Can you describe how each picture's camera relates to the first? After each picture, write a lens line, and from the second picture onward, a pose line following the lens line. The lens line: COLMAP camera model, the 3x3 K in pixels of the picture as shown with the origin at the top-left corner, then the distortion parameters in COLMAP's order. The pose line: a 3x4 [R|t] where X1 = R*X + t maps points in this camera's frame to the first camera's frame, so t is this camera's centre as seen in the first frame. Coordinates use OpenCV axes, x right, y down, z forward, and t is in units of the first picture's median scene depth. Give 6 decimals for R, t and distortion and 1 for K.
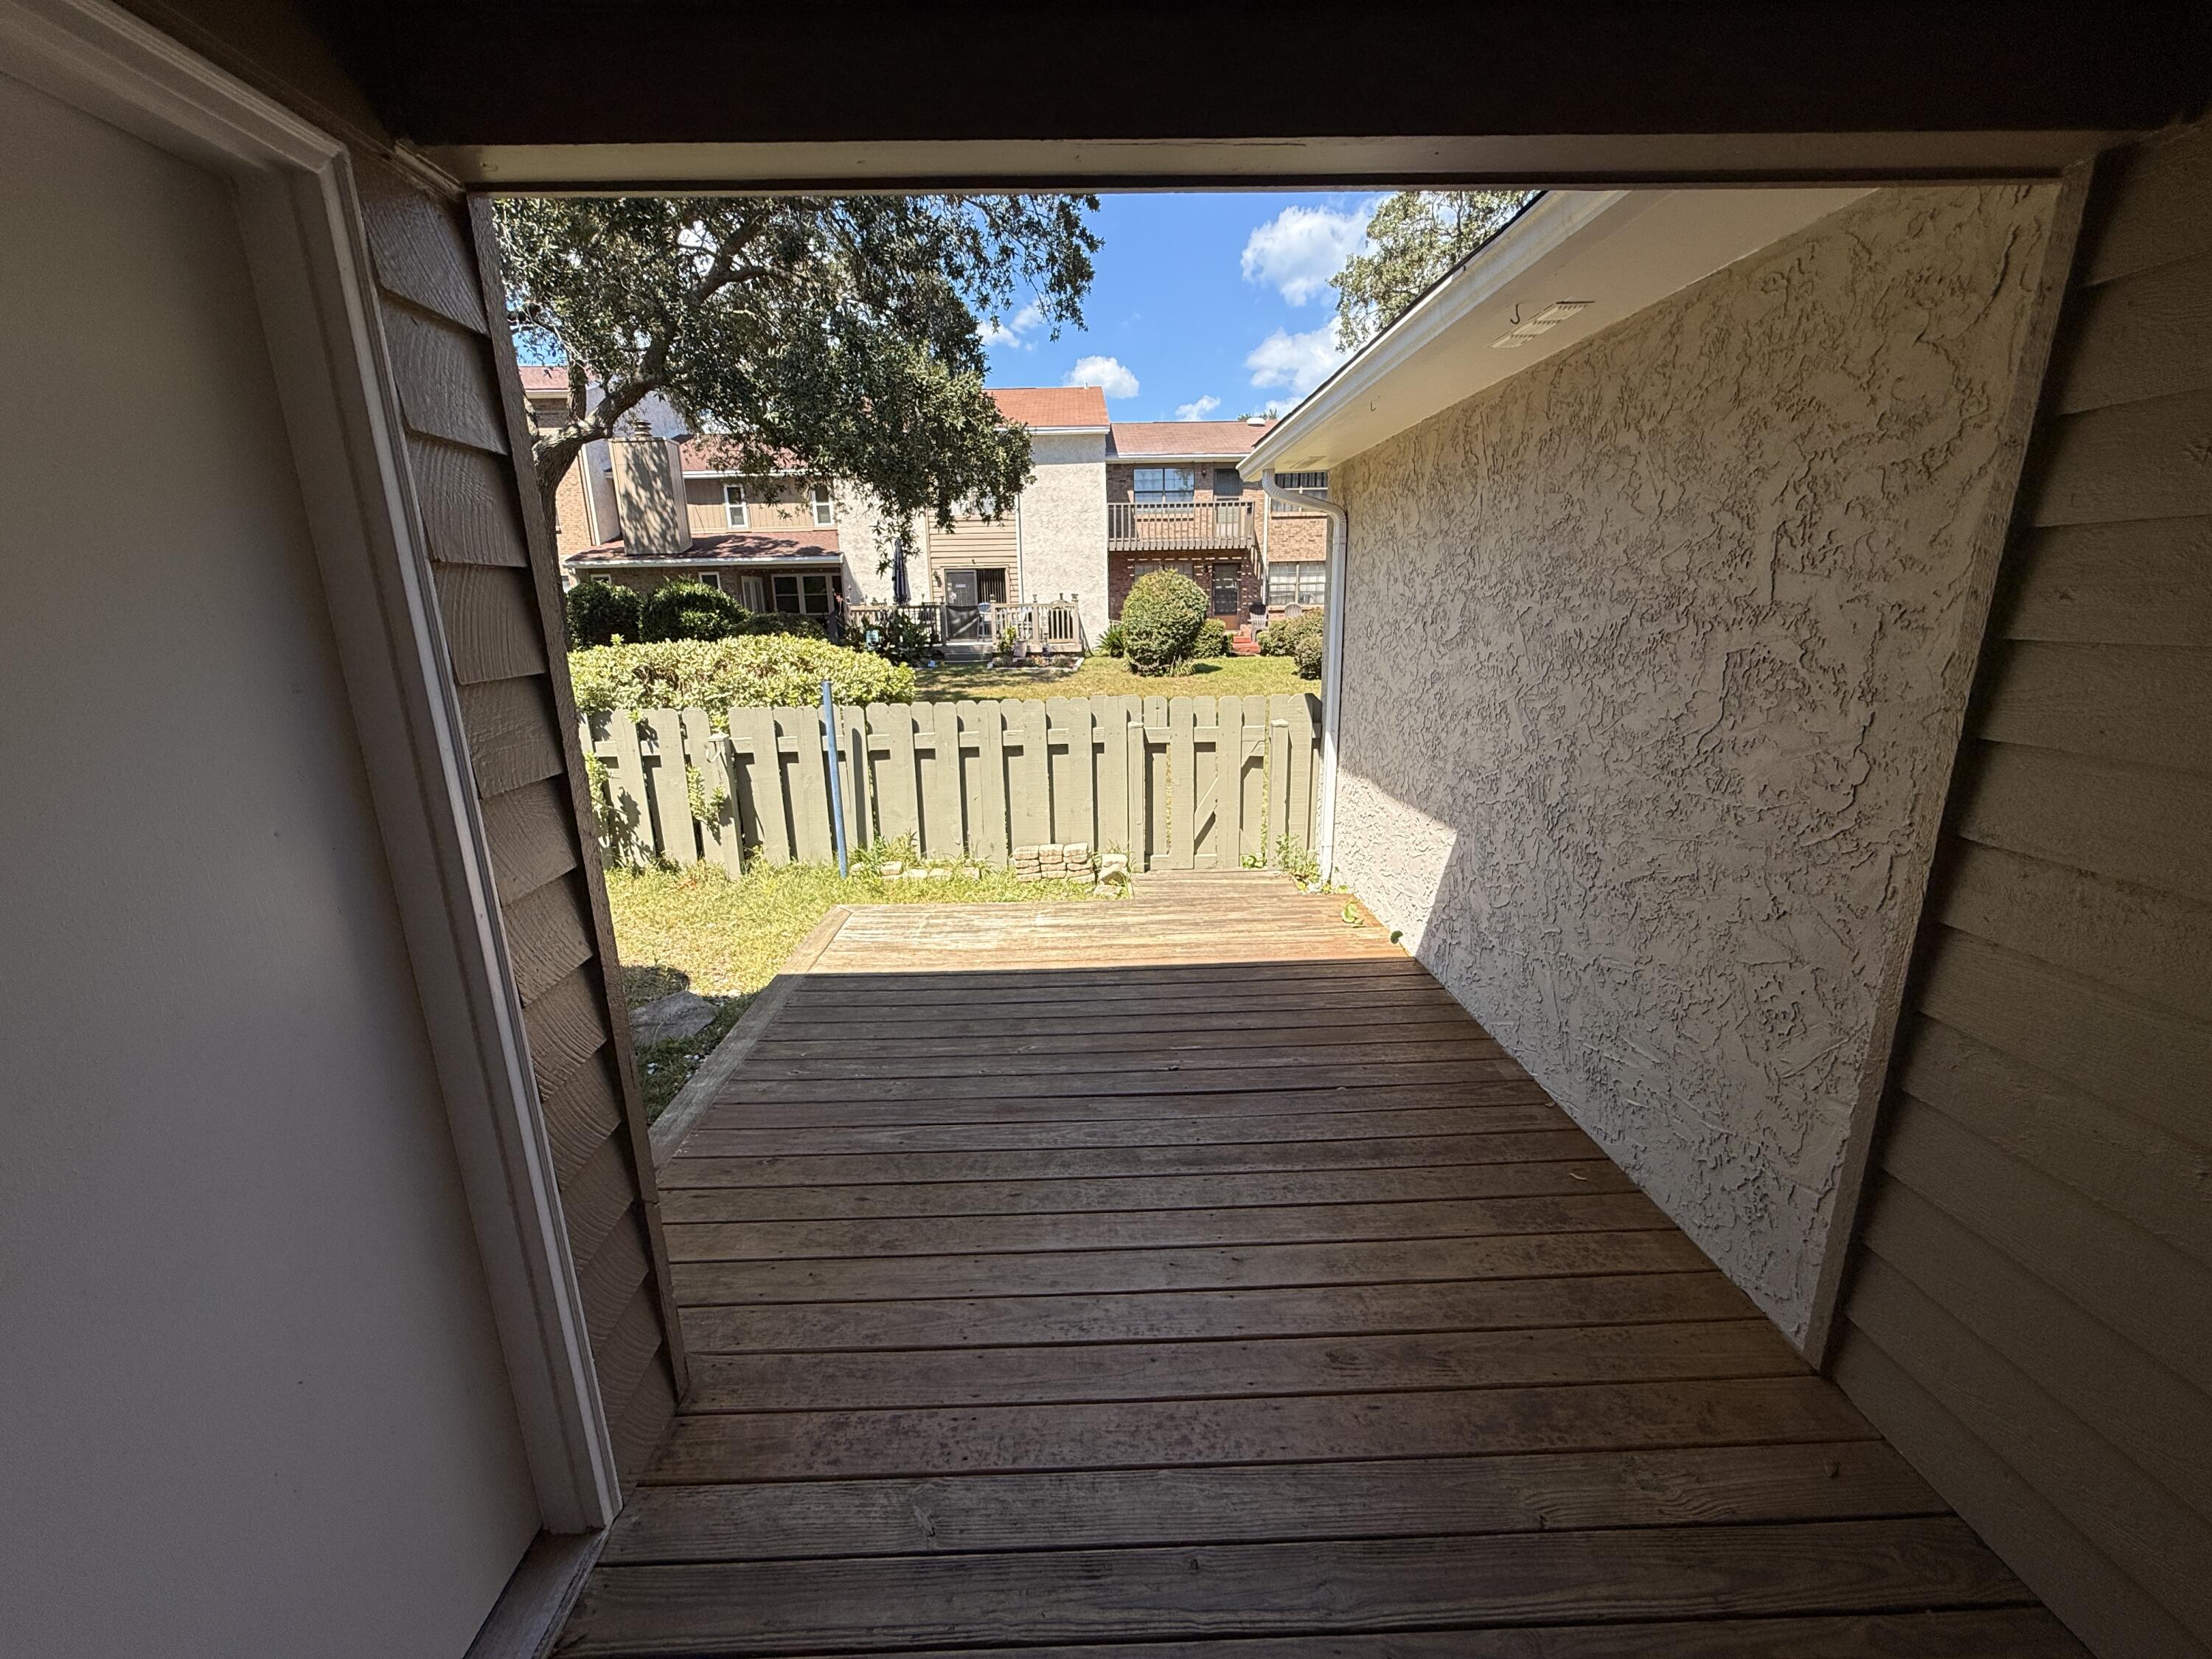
lens RADIAL K [[876.2, 0, 1097.9], [0, 876.2, 827.9], [0, 0, 1]] dist [0.004250, -0.000705]
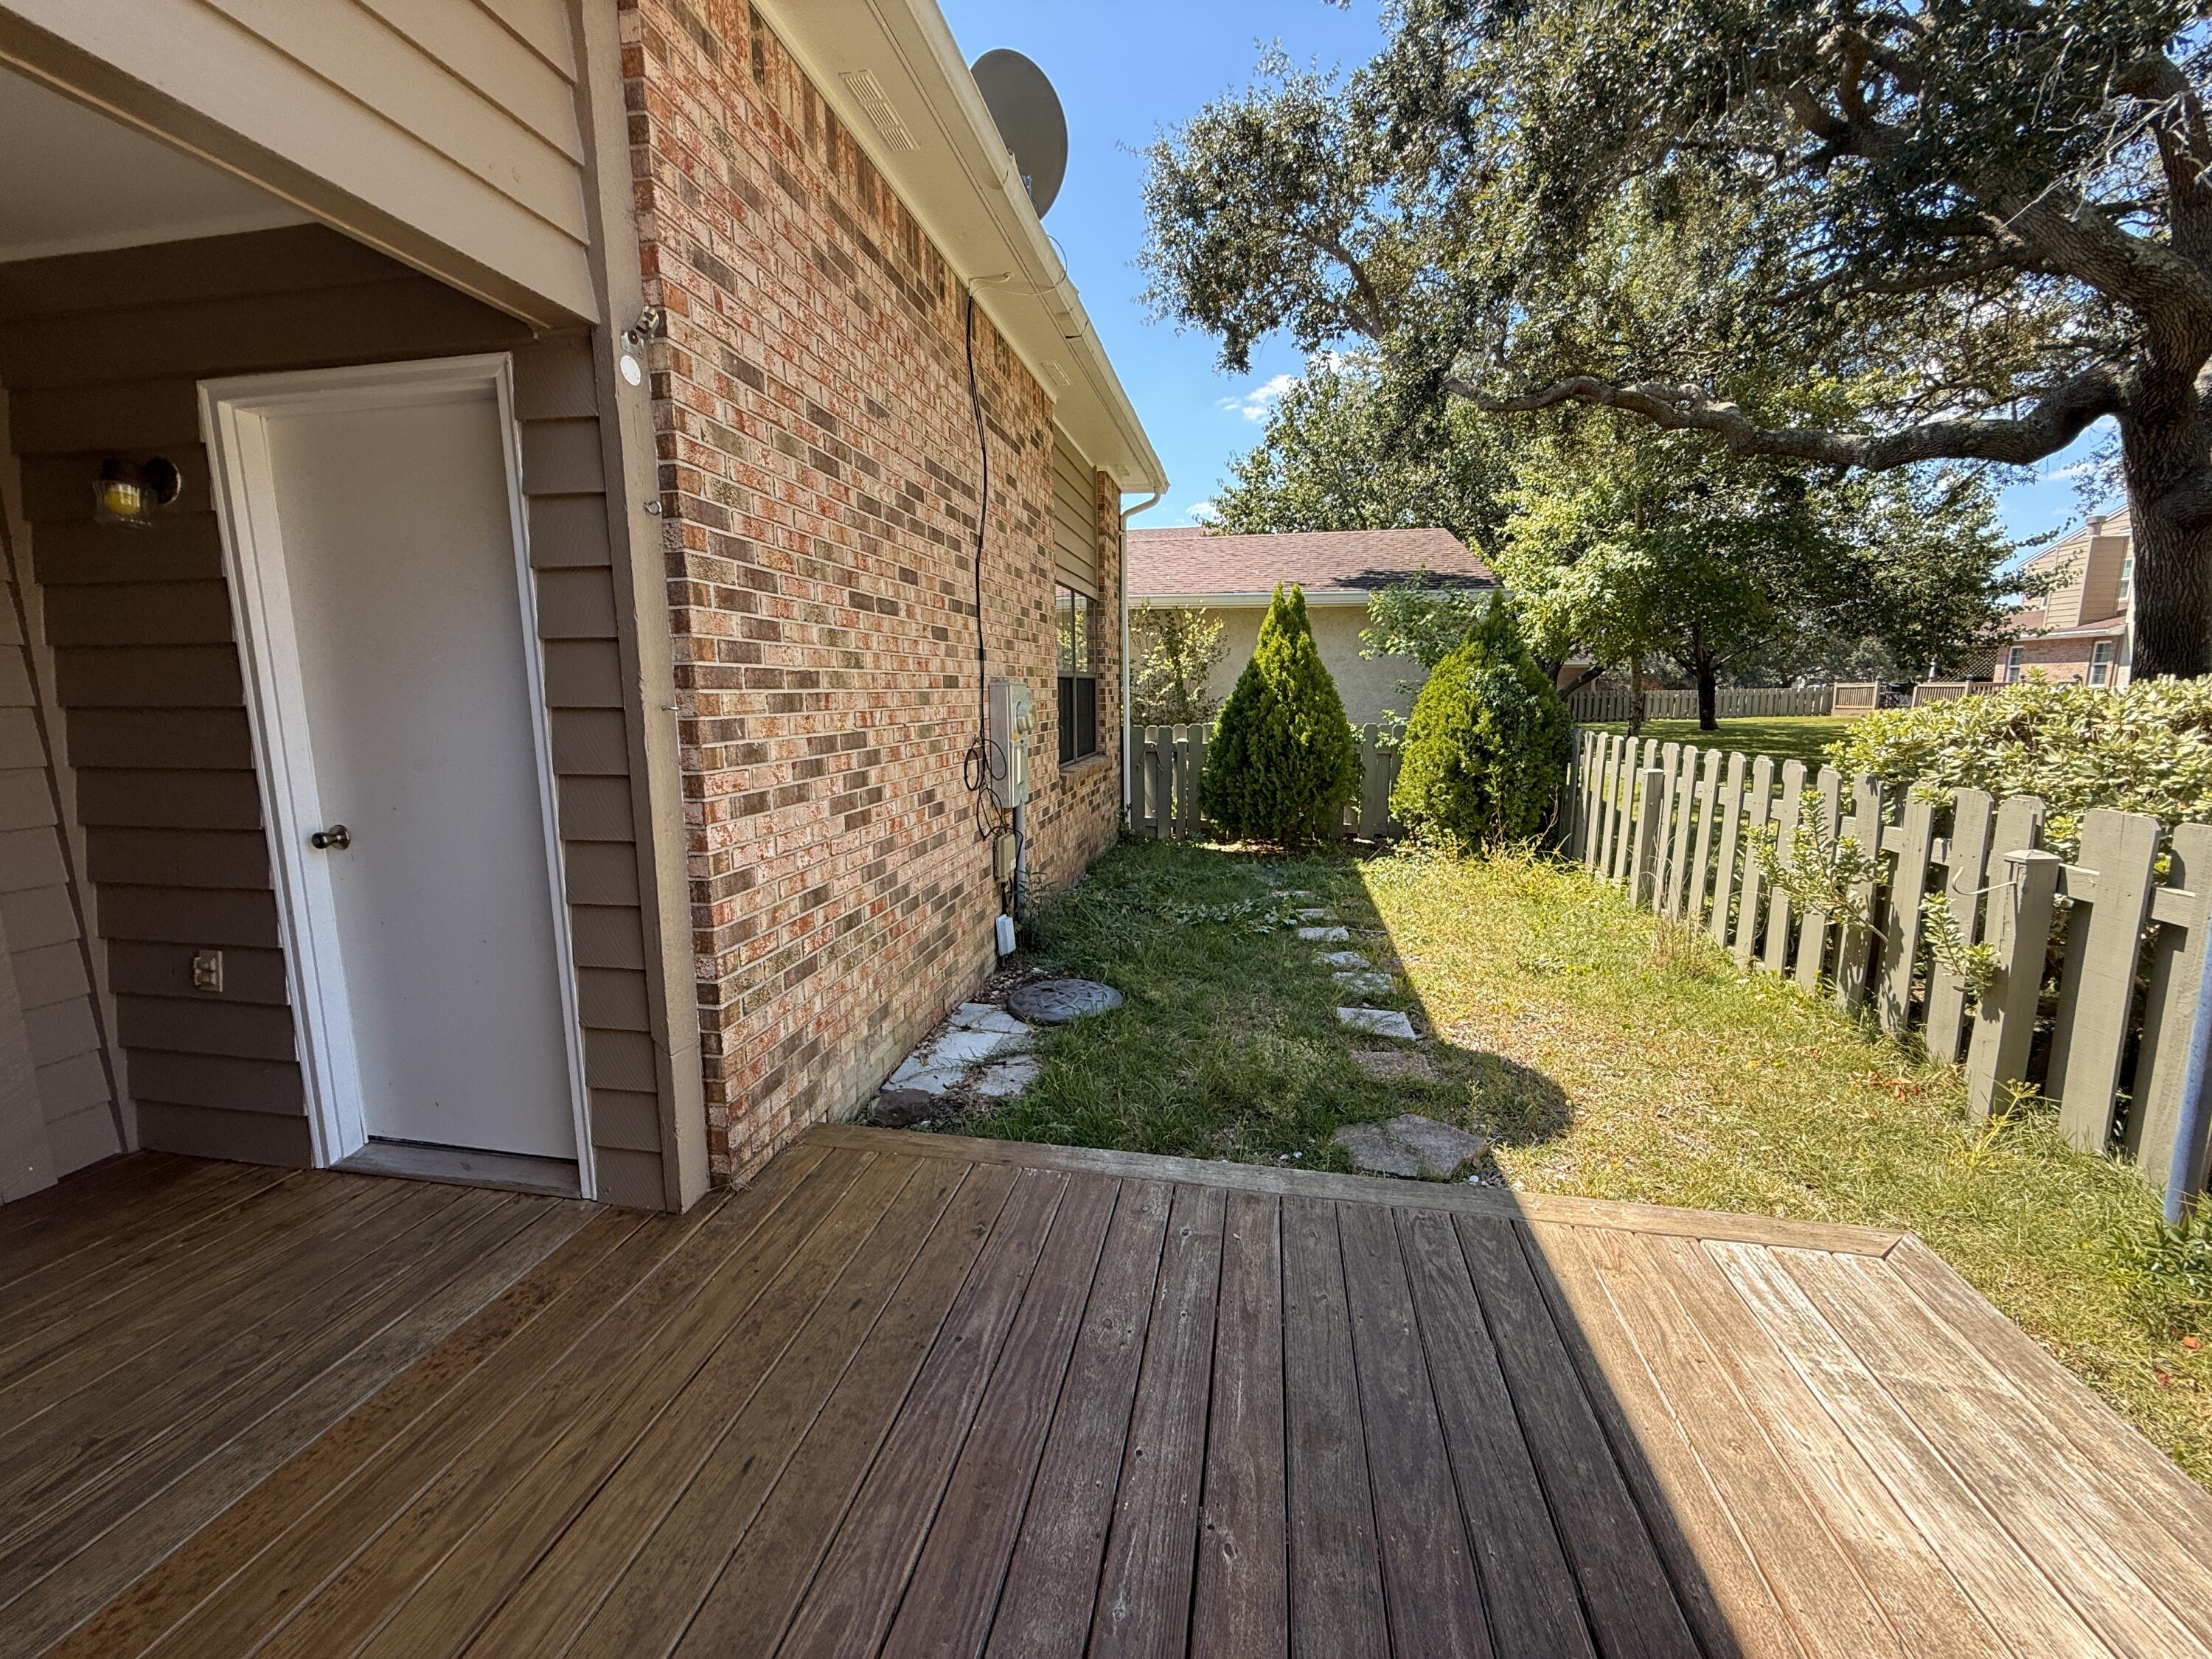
lens RADIAL K [[876.2, 0, 1093.6], [0, 876.2, 830.0], [0, 0, 1]] dist [0.004250, -0.000705]
pose [[-0.215001, 0.174152, -0.960961, 0.180253], [-0.232436, 0.946572, 0.223549, -0.104779], [0.948550, 0.271425, -0.163035, 0.553819]]
